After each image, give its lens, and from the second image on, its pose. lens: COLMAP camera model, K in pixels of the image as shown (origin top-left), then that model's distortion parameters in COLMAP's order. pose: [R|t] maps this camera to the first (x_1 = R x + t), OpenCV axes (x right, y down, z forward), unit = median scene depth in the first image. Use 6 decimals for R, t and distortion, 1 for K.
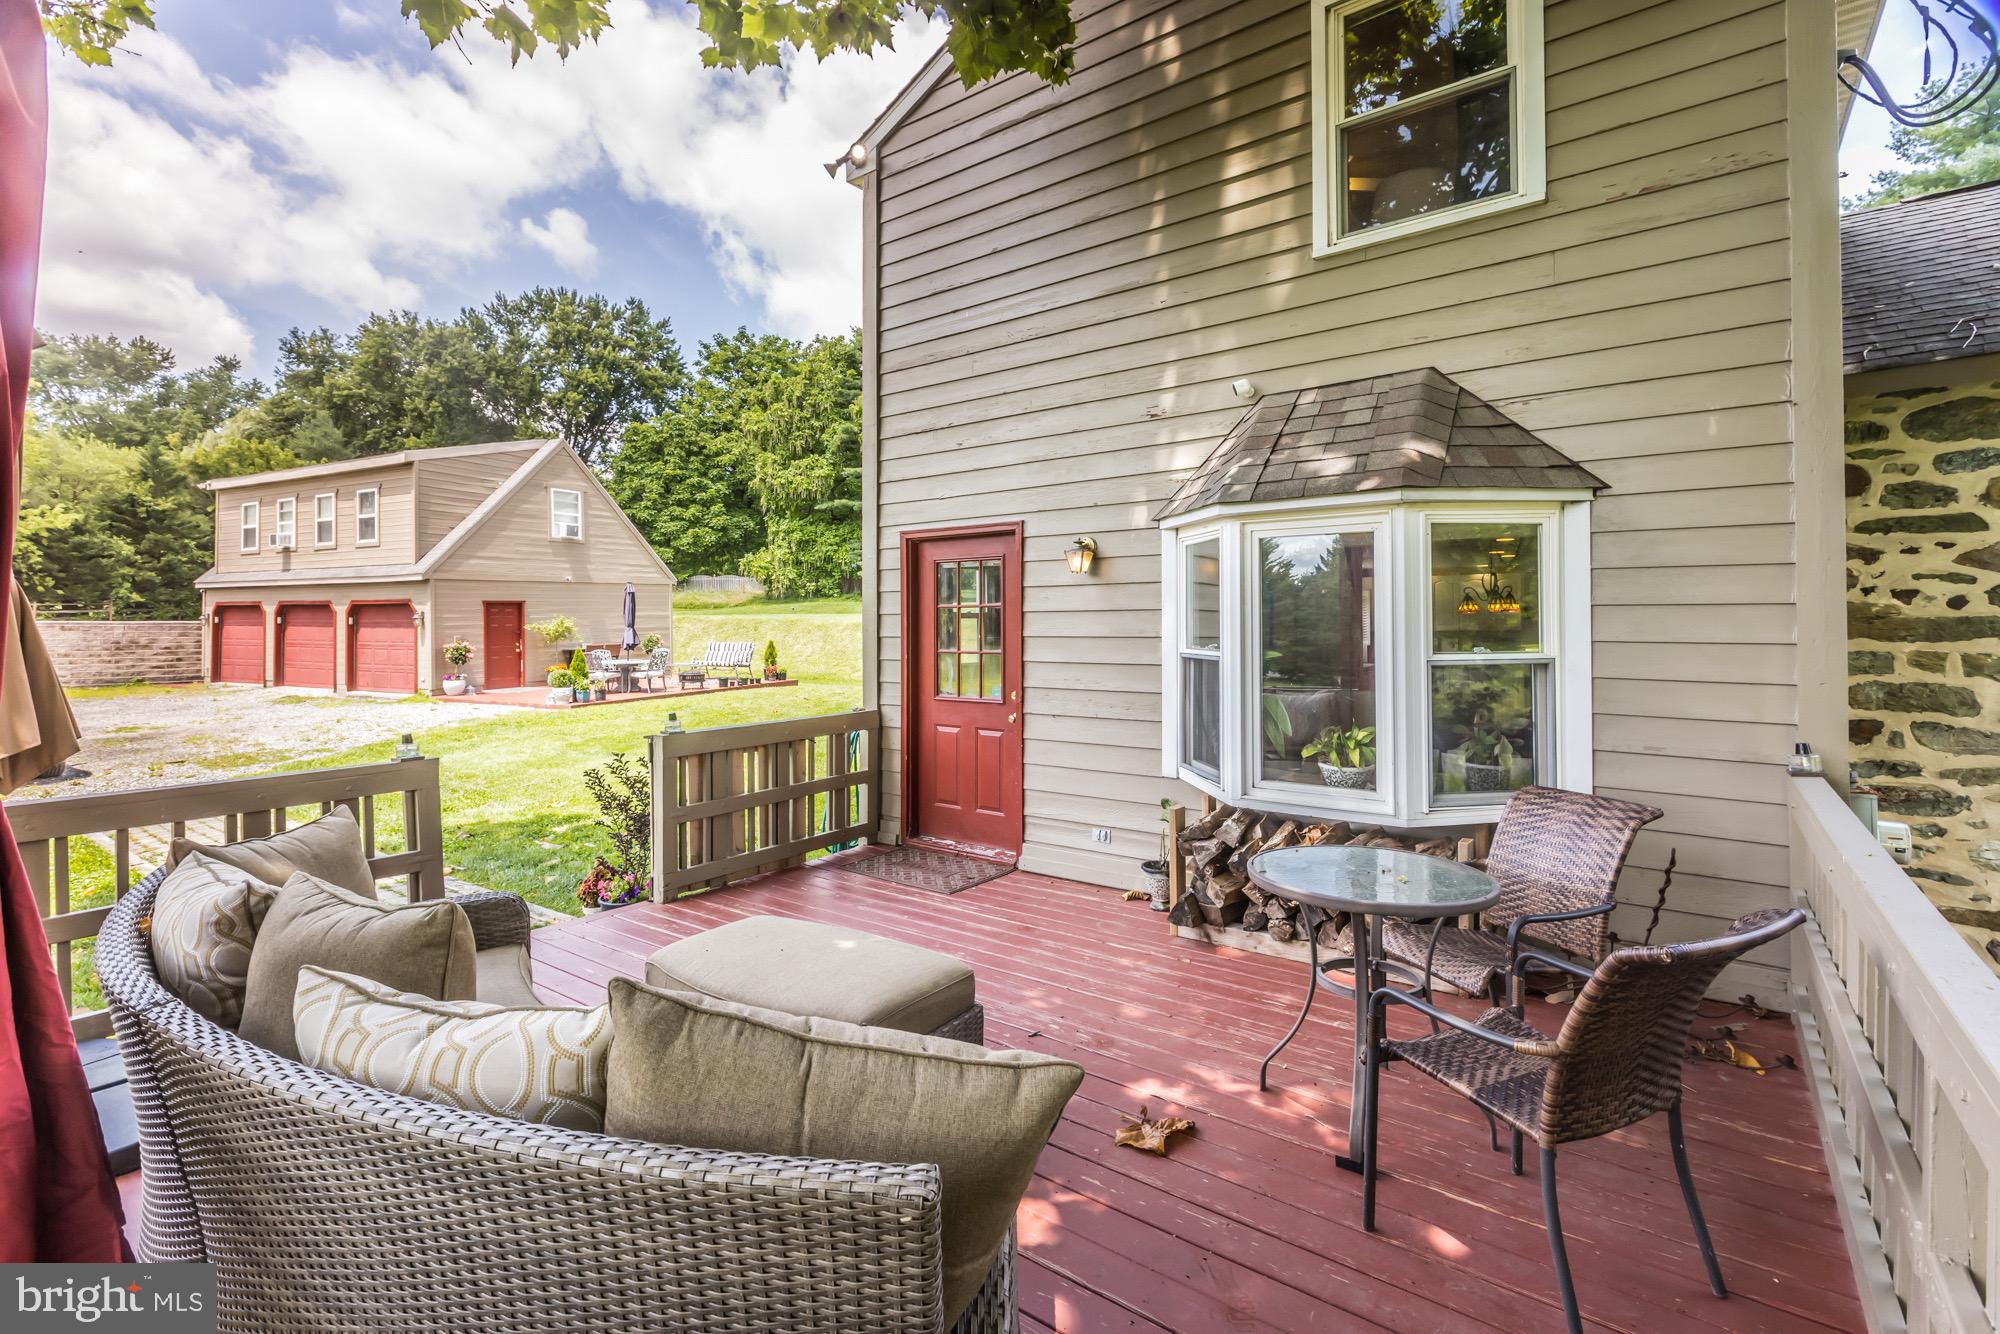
lens RADIAL K [[906.3, 0, 1003.3], [0, 906.3, 606.9], [0, 0, 1]] dist [0.000509, 0.000326]
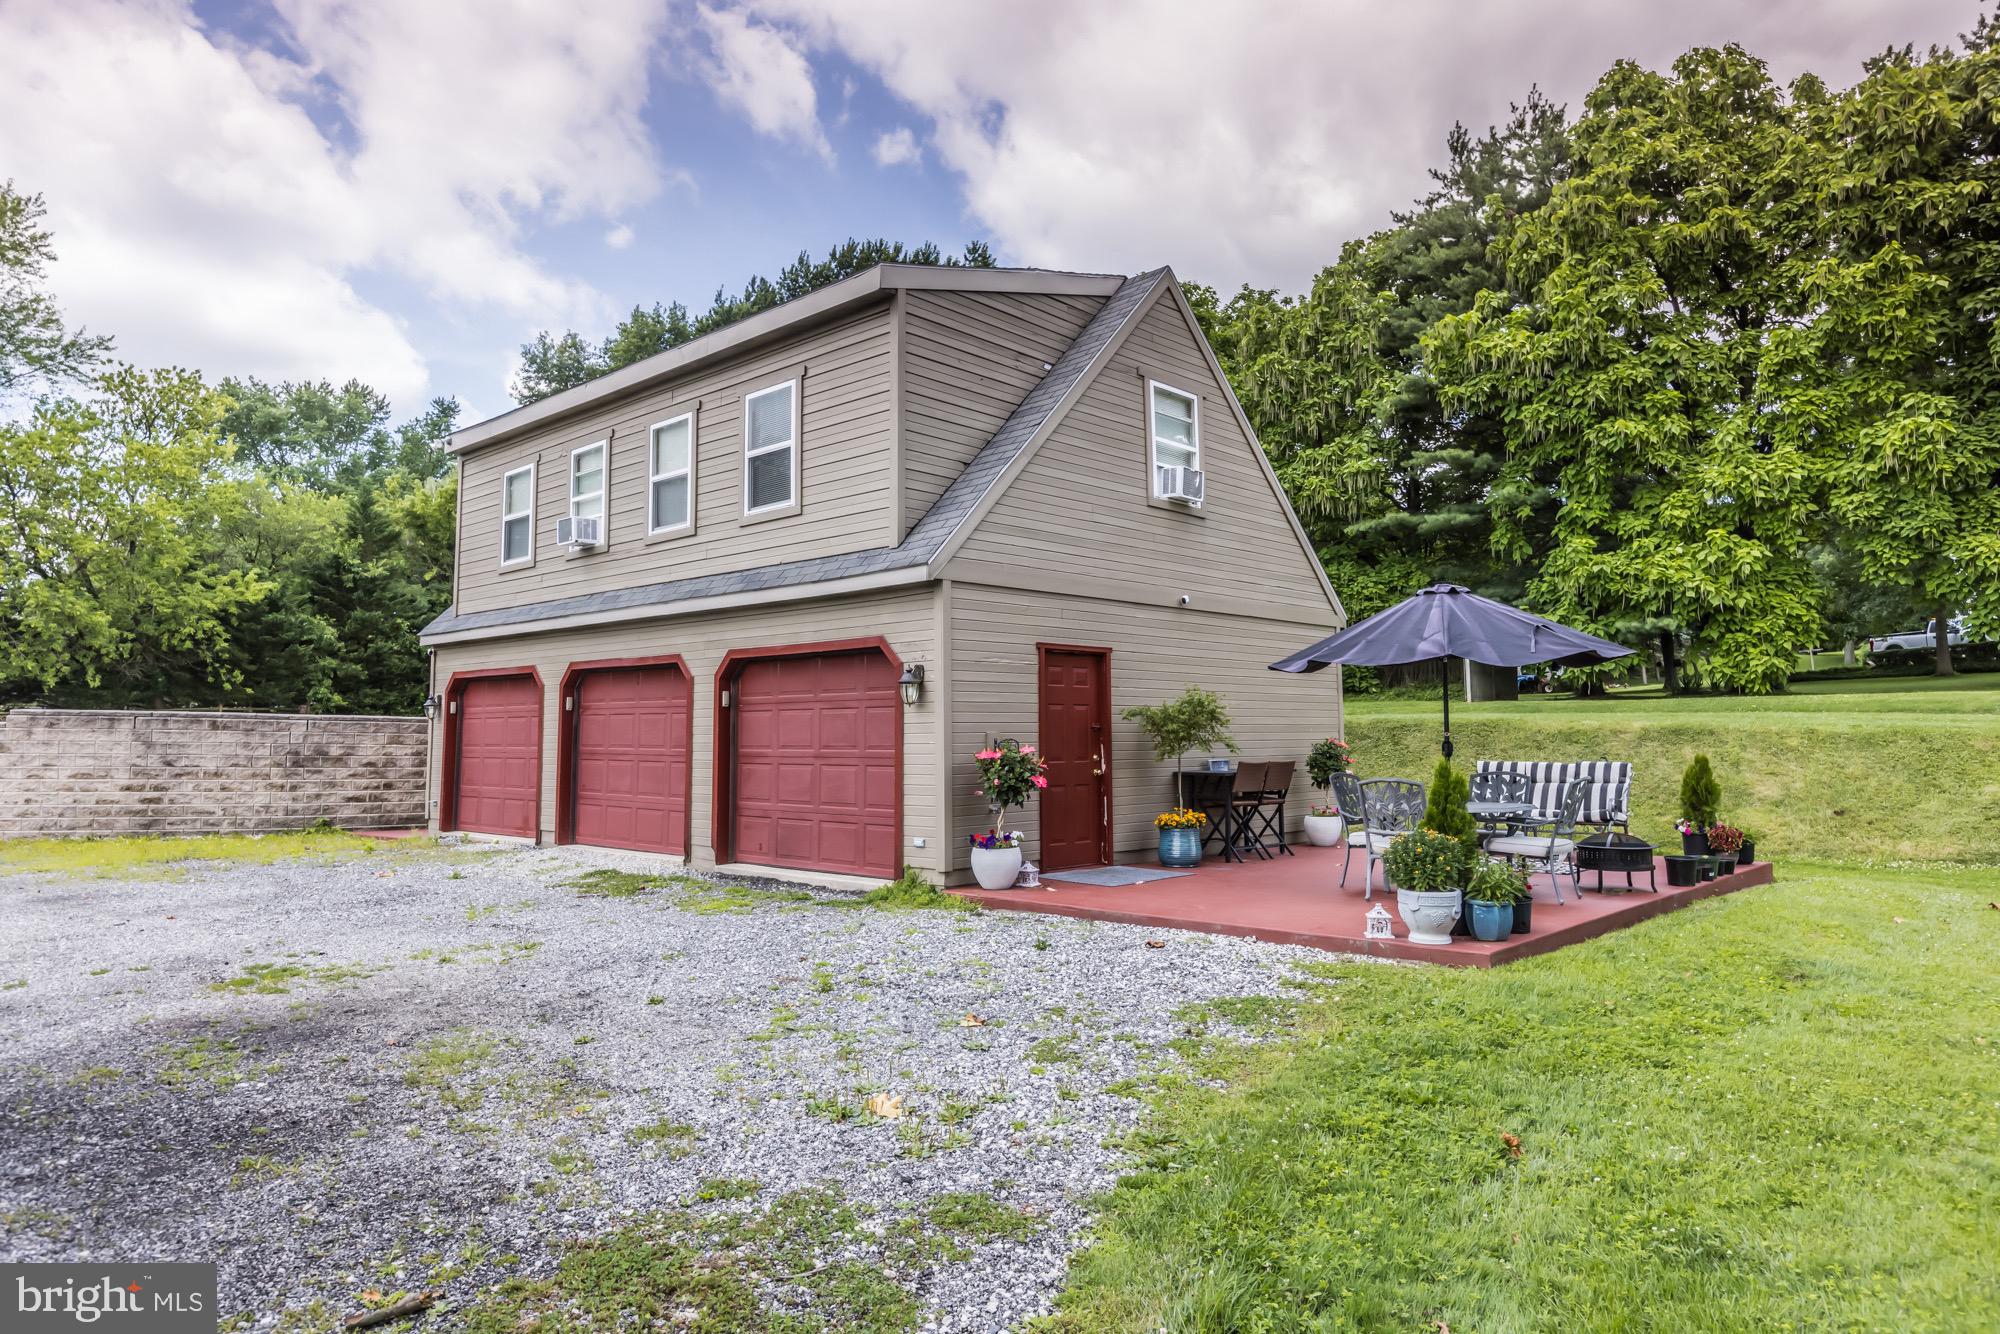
lens RADIAL K [[1312.4, 0, 1000.0], [0, 1312.4, 667.0], [0, 0, 1]] dist [0.049045, 0.000885]
pose [[0.954067, -0.008404, -0.299475, -0.166491], [-0.006535, 0.998785, -0.048849, 0.012238], [0.299522, 0.048562, 0.952853, 0.181348]]
